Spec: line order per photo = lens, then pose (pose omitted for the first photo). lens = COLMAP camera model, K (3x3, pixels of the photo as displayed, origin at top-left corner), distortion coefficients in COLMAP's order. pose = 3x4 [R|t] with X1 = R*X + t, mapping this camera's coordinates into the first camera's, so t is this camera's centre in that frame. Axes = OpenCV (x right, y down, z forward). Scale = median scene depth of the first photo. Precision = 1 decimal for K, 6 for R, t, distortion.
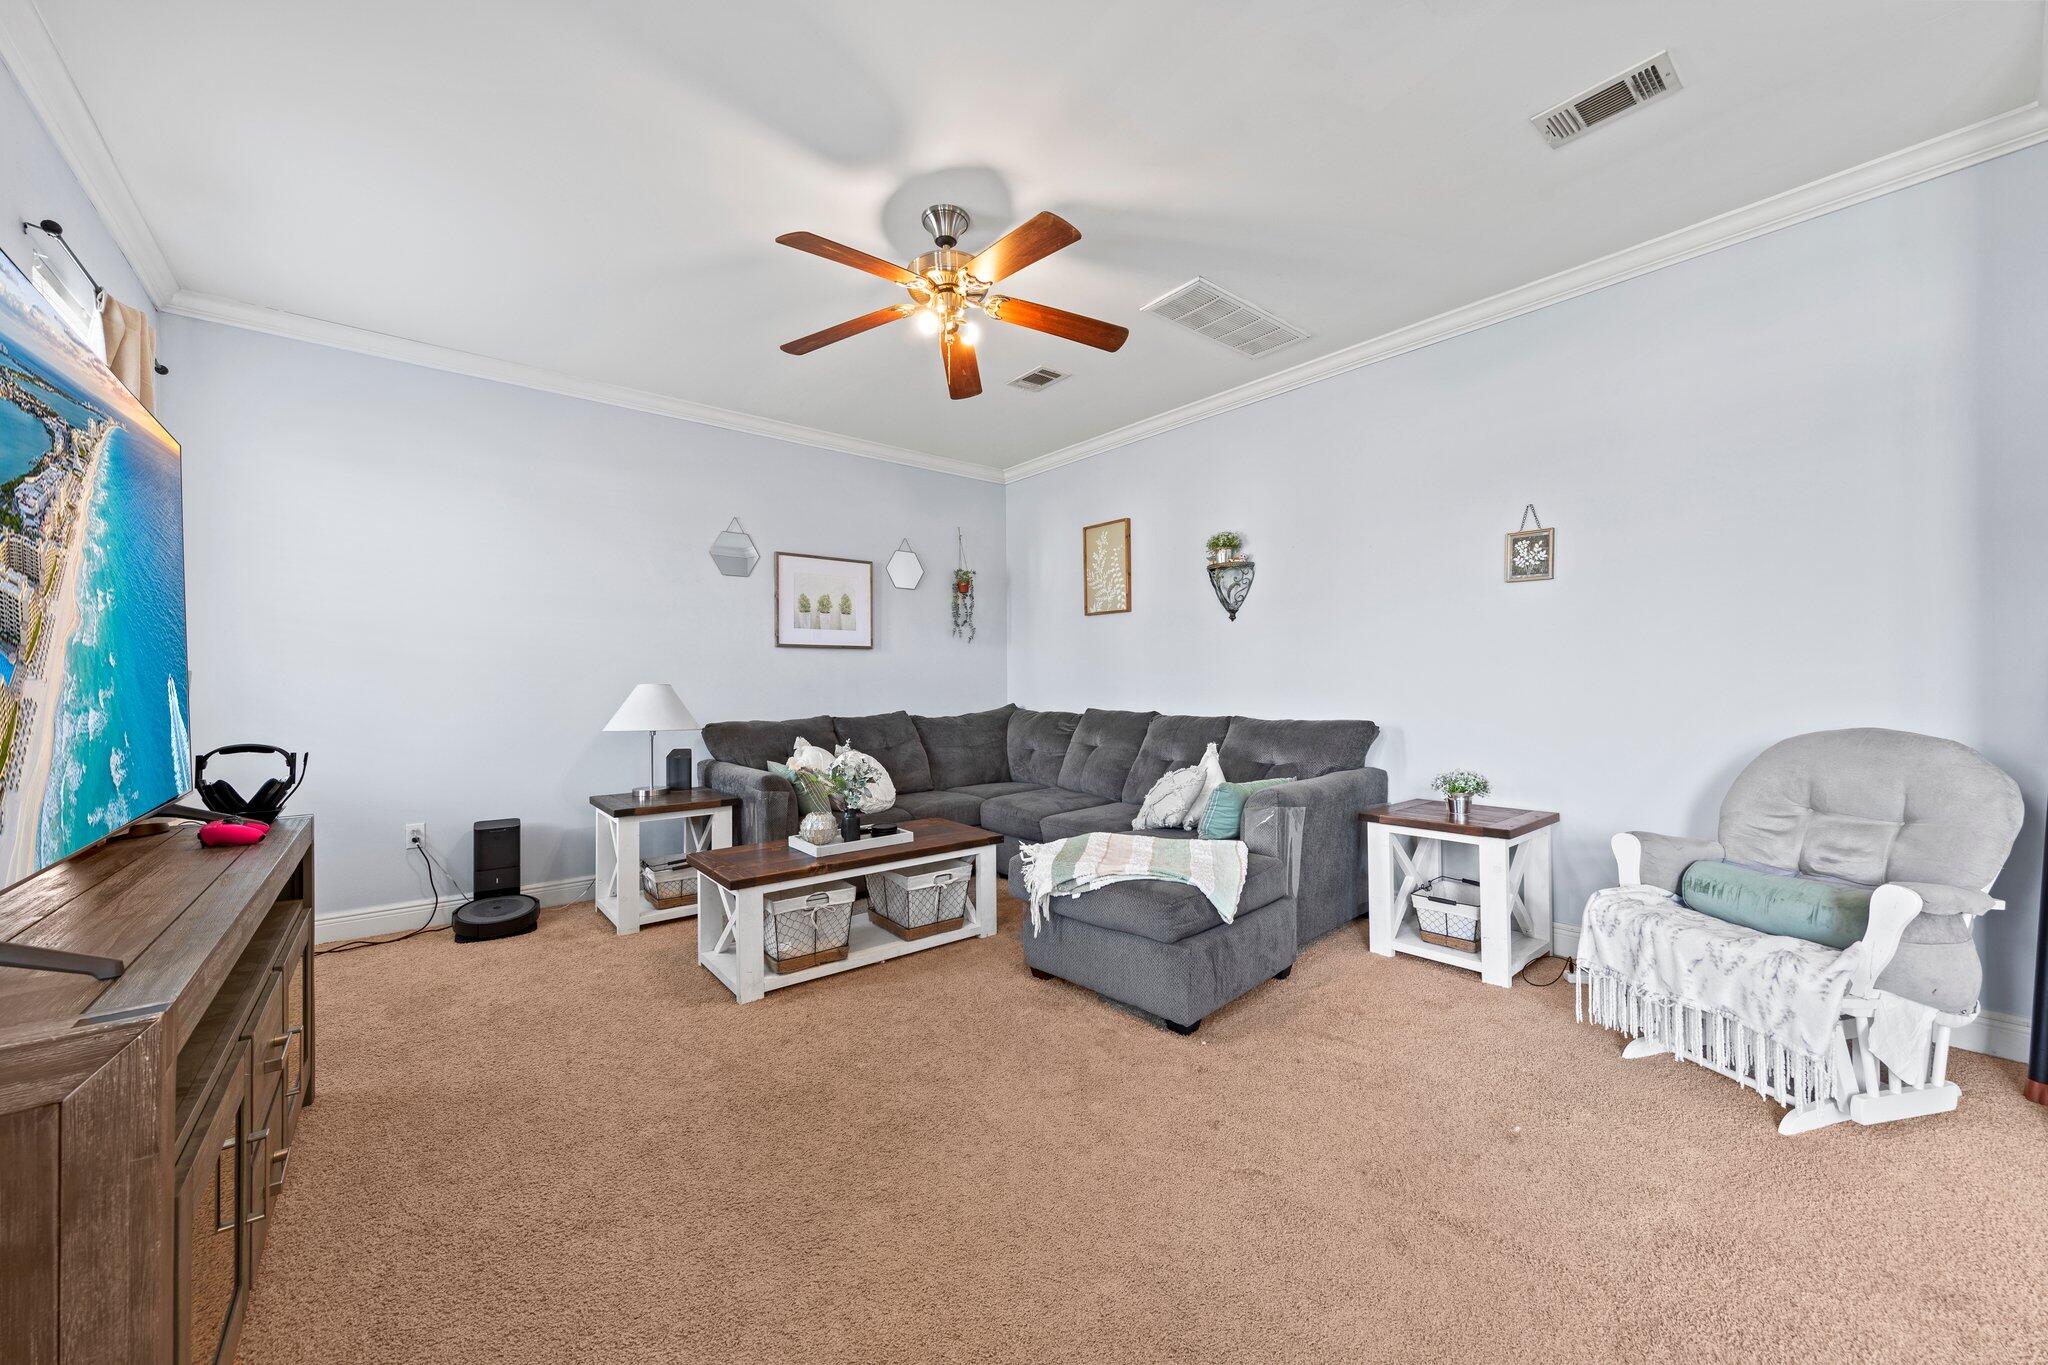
lens RADIAL K [[767.7, 0, 1040.2], [0, 767.7, 670.6], [0, 0, 1]] dist [0.000121, -0.000063]
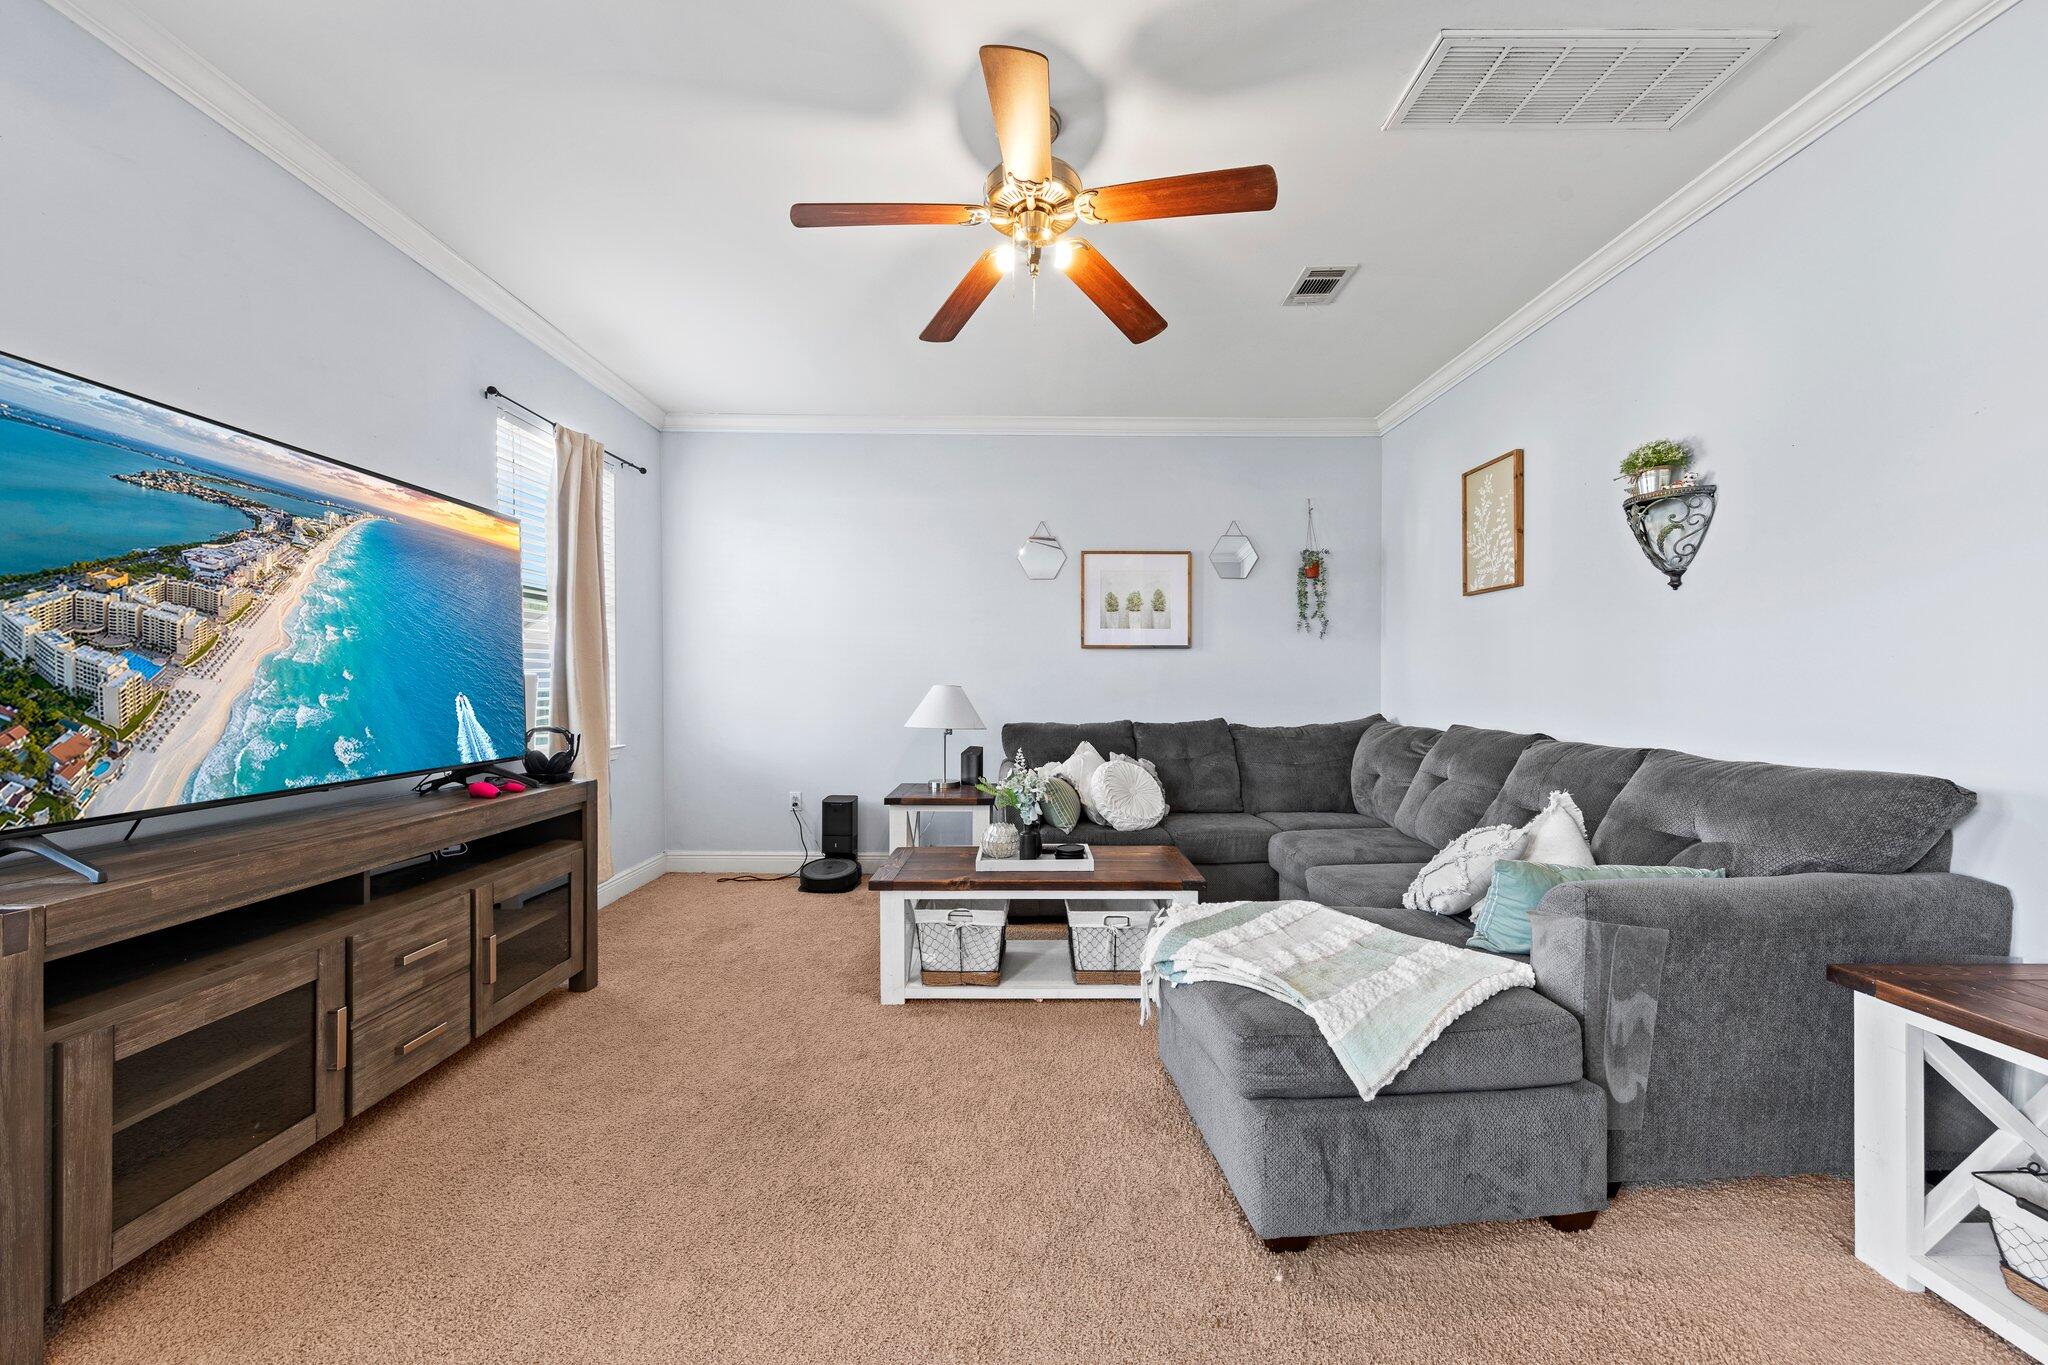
lens RADIAL K [[763.0, 0, 1024.0], [0, 763.0, 682.5], [0, 0, 1]] dist [0.000539, -0.000121]
pose [[0.768094, 0.008633, -0.640278, 0.265467], [0.001229, 0.999887, 0.014955, -0.002050], [0.640336, -0.012274, 0.767997, 0.240822]]
